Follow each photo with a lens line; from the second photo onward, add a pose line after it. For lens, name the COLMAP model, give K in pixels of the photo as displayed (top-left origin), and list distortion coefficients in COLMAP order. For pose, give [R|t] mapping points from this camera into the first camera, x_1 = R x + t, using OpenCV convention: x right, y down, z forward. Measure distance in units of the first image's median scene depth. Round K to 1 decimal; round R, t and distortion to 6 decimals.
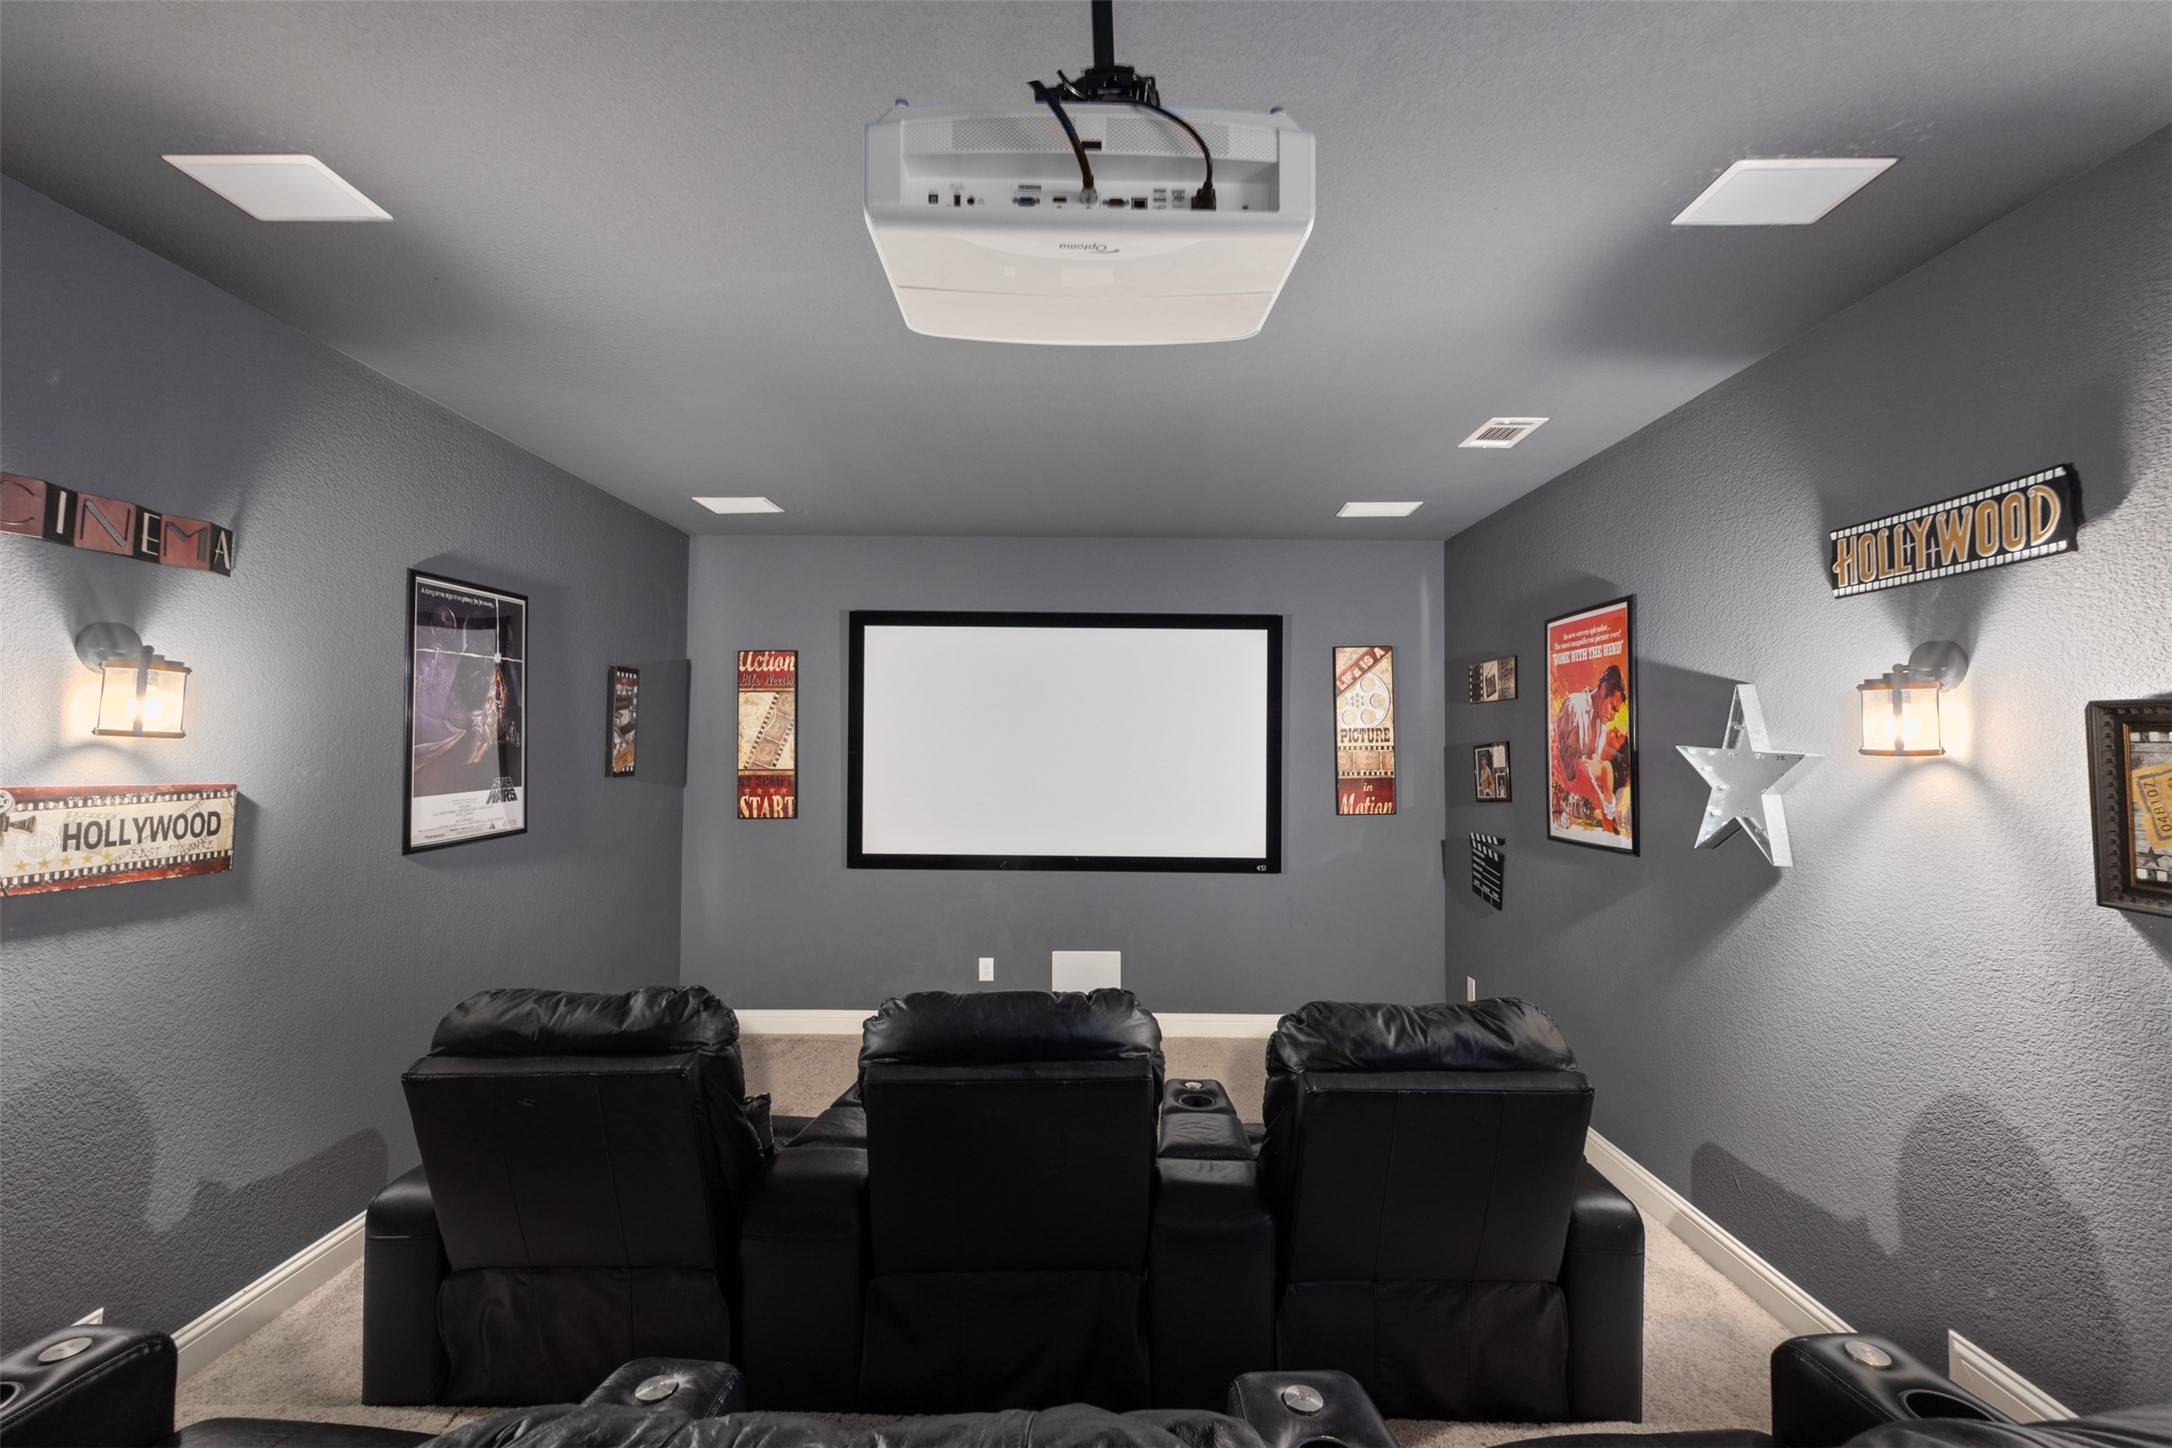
lens RADIAL K [[909.8, 0, 1086.0], [0, 909.8, 724.0], [0, 0, 1]] dist [0.002755, 0.000594]
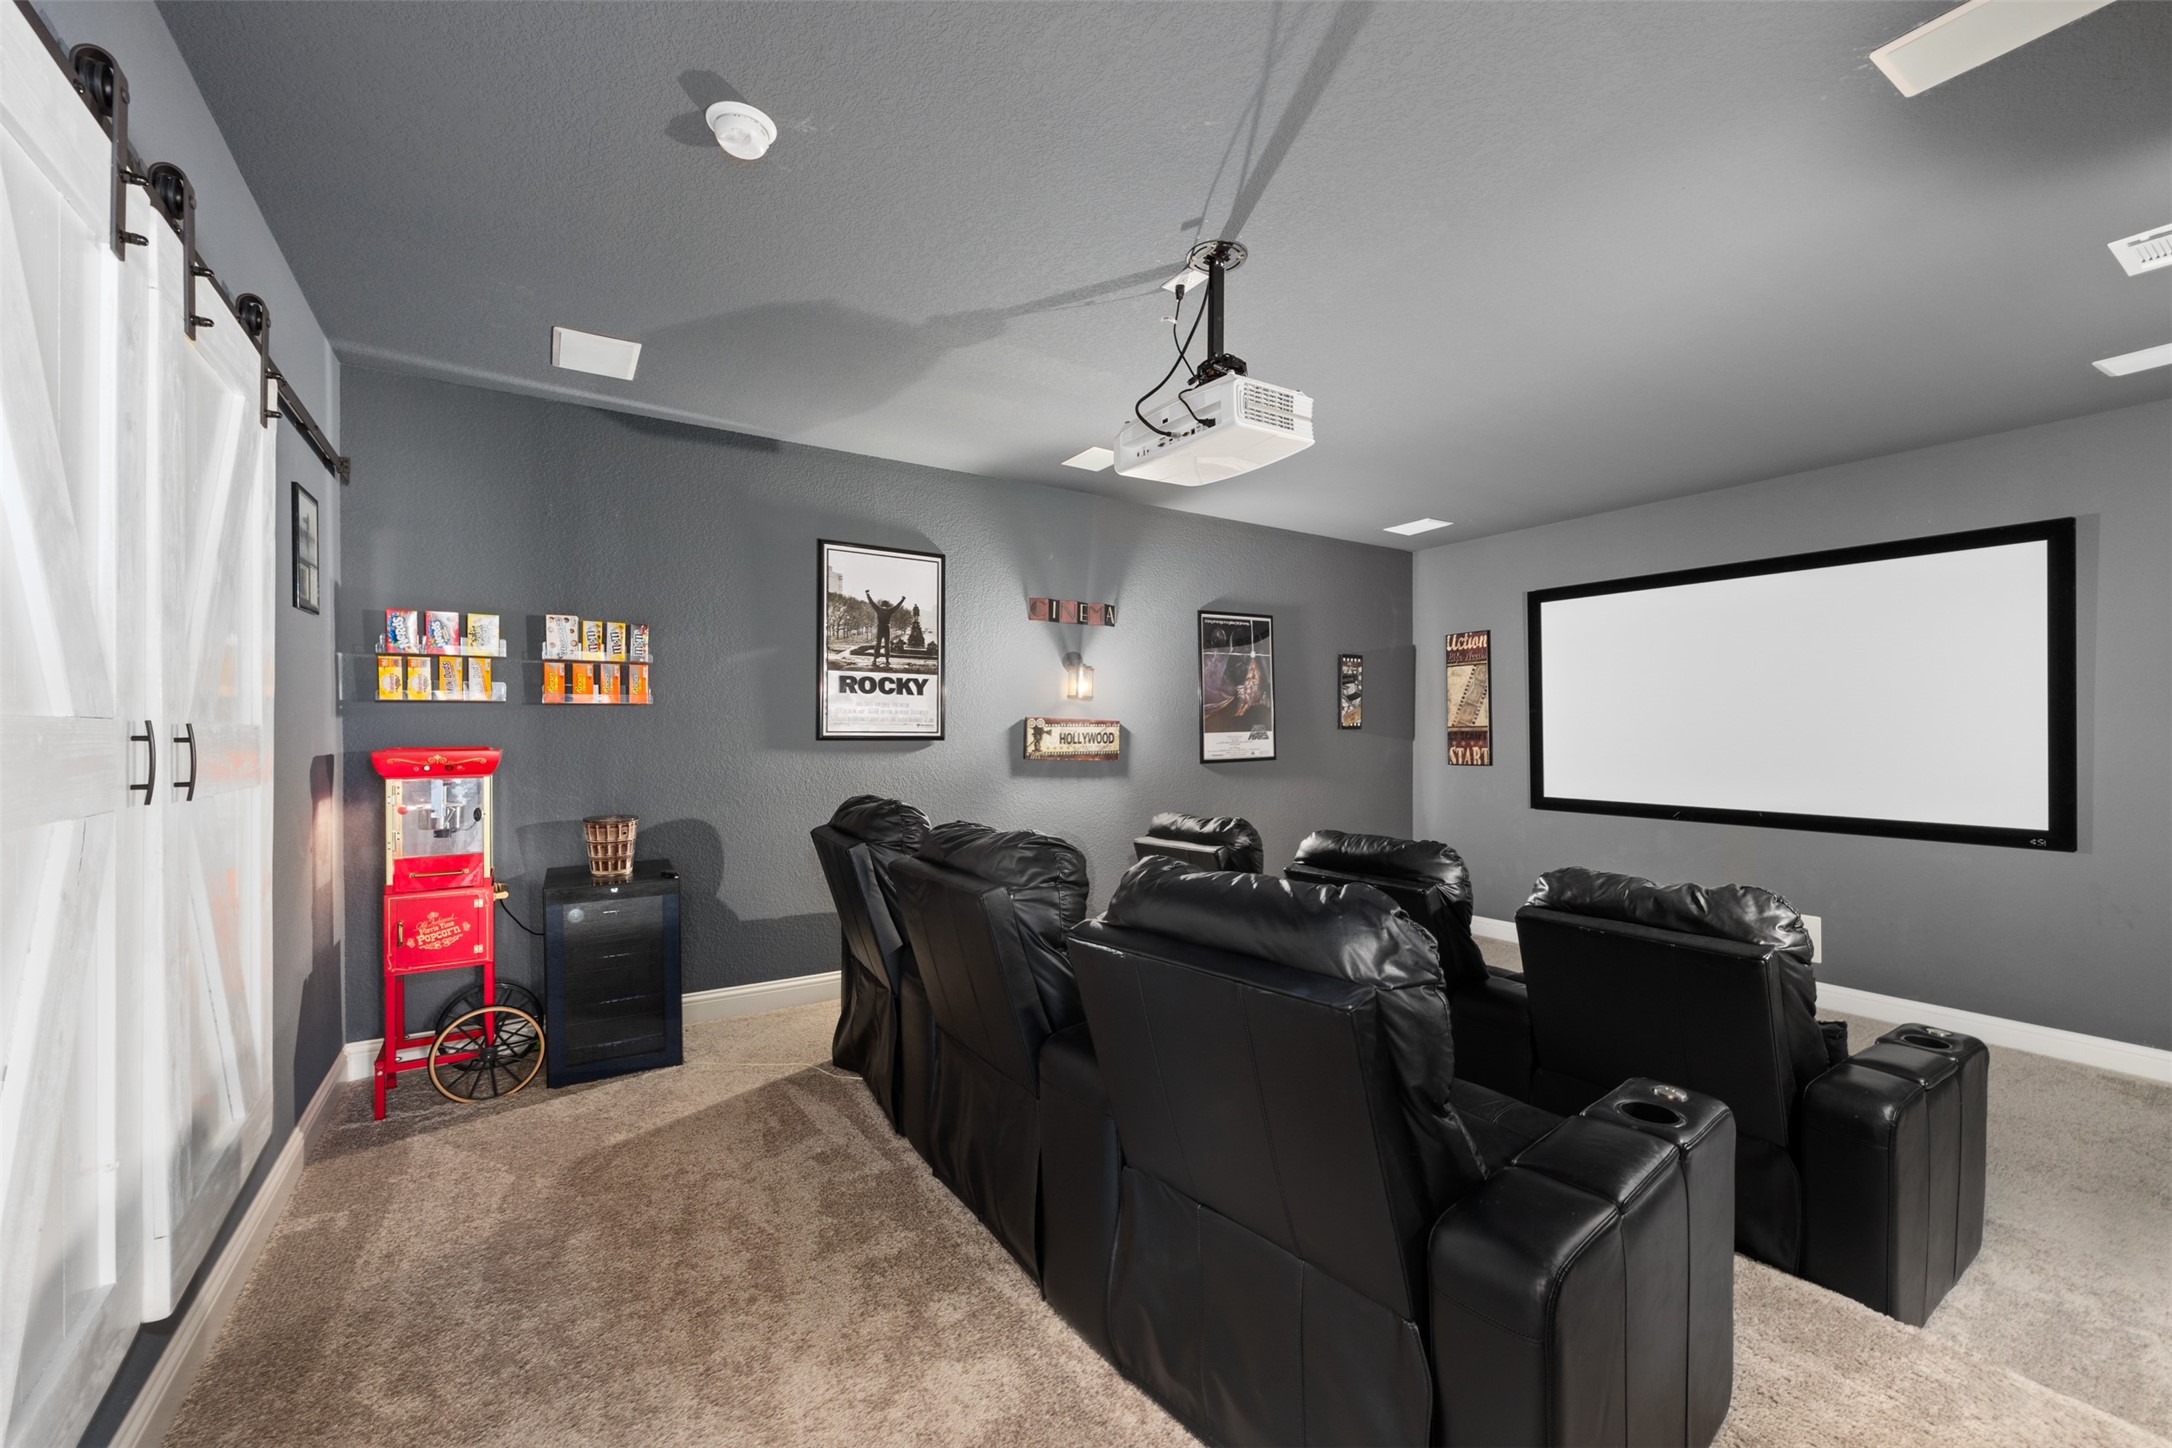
lens RADIAL K [[862.0, 0, 1112.4], [0, 862.0, 722.3], [0, 0, 1]] dist [0.002243, 0.000410]
pose [[0.567181, -0.017578, -0.823406, 0.509290], [0.025925, 0.999658, -0.003483, 0.050707], [0.823185, -0.019371, 0.567442, -0.126925]]
